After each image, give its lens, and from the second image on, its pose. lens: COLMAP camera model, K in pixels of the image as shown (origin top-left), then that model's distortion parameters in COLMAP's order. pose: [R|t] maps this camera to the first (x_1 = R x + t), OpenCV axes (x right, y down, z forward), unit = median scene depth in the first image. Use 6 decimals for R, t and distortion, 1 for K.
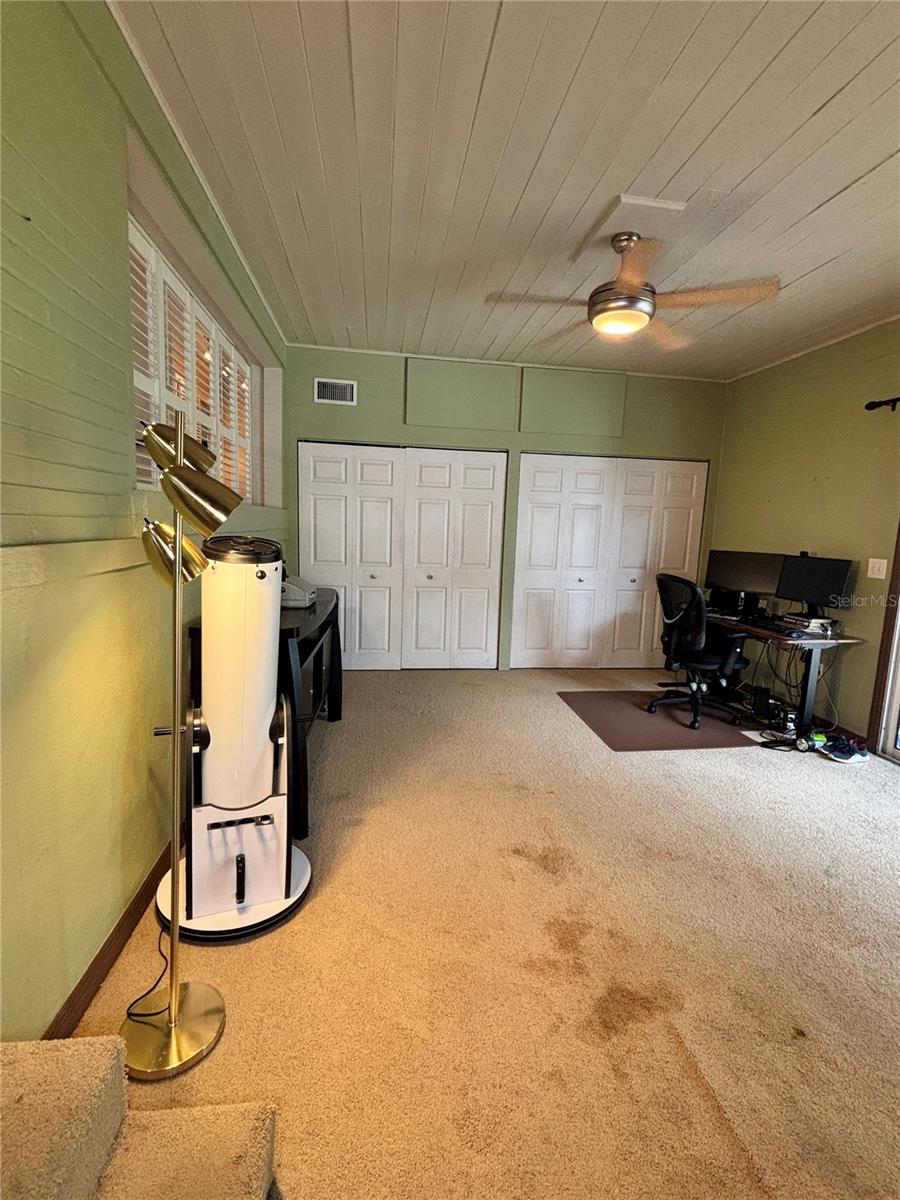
lens RADIAL K [[539.4, 0, 448.3], [0, 539.4, 594.2], [0, 0, 1]] dist [0.000074, -0.000106]
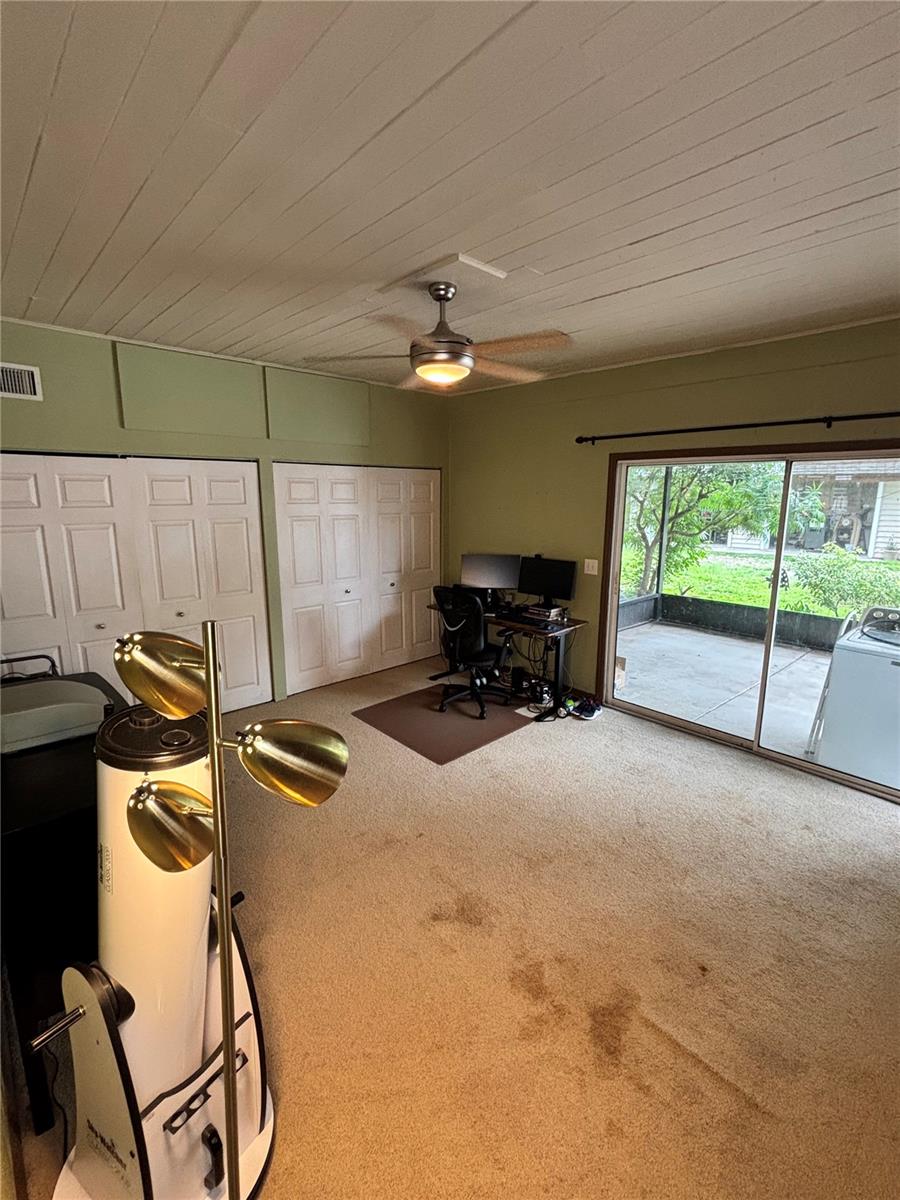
lens RADIAL K [[539.4, 0, 452.5], [0, 539.4, 596.1], [0, 0, 1]] dist [0.000074, -0.000106]
pose [[0.816511, -0.142338, 0.559509, -0.202801], [0.102664, 0.989483, 0.101901, -0.133438], [-0.568129, -0.025762, 0.822536, 0.106692]]
